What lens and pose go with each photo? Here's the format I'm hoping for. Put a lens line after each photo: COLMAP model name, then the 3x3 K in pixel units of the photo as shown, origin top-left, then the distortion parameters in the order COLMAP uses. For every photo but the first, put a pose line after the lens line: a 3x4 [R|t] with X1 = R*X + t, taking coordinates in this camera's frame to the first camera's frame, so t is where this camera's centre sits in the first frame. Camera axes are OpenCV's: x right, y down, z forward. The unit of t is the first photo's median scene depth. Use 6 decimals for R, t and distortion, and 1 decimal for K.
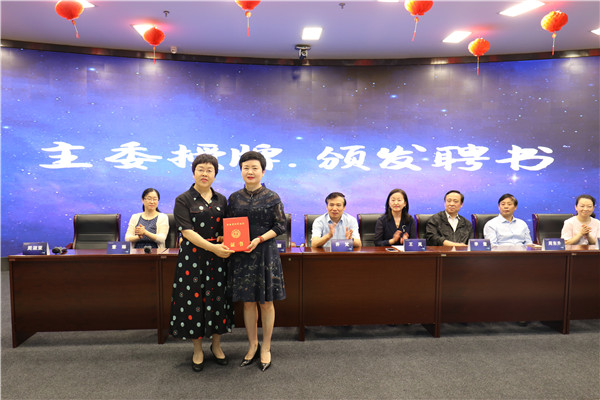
lens RADIAL K [[438.6, 0, 300.0], [0, 438.6, 200.0], [0, 0, 1]] dist [-0.022940, -0.000819]
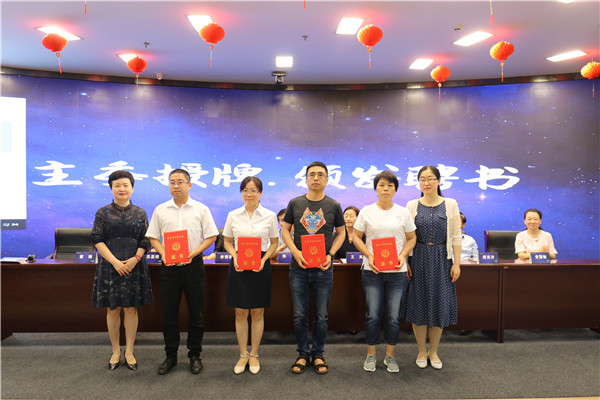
lens RADIAL K [[437.5, 0, 300.0], [0, 437.5, 200.0], [0, 0, 1]] dist [-0.023446, -0.003286]
pose [[0.999720, 0.005390, -0.023050, 0.087693], [-0.006350, 0.999106, -0.041796, 0.003914], [0.022804, 0.041931, 0.998860, -0.054761]]
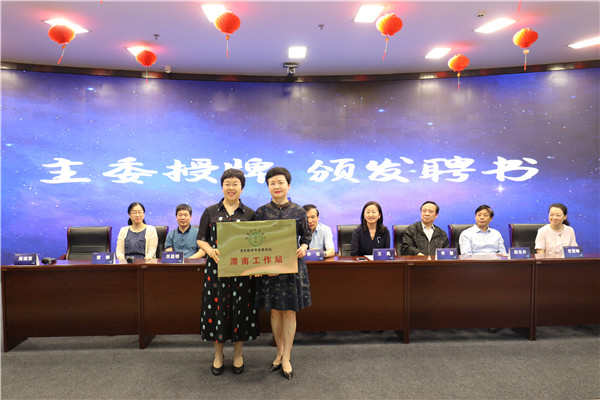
lens RADIAL K [[438.6, 0, 300.0], [0, 438.6, 200.0], [0, 0, 1]] dist [-0.022940, -0.000819]
pose [[0.999675, -0.007757, -0.024289, 0.053231], [0.007102, 0.999611, -0.026953, -0.000154], [0.024488, 0.026772, 0.999342, -0.032914]]
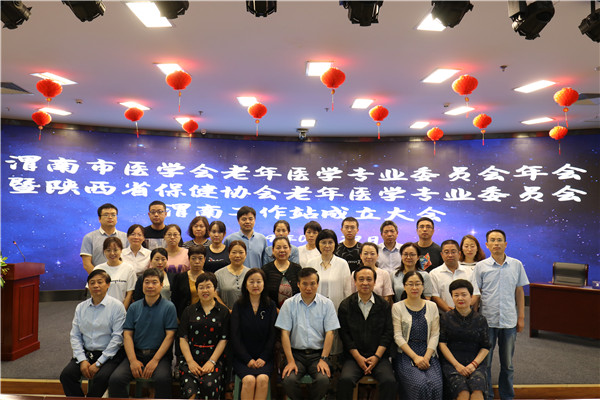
lens RADIAL K [[438.6, 0, 300.0], [0, 438.6, 200.0], [0, 0, 1]] dist [-0.022940, -0.000819]
pose [[0.999329, 0.009333, -0.035411, 0.048793], [-0.012661, 0.995401, -0.094958, -0.020401], [0.034362, 0.095343, 0.994851, -0.285747]]
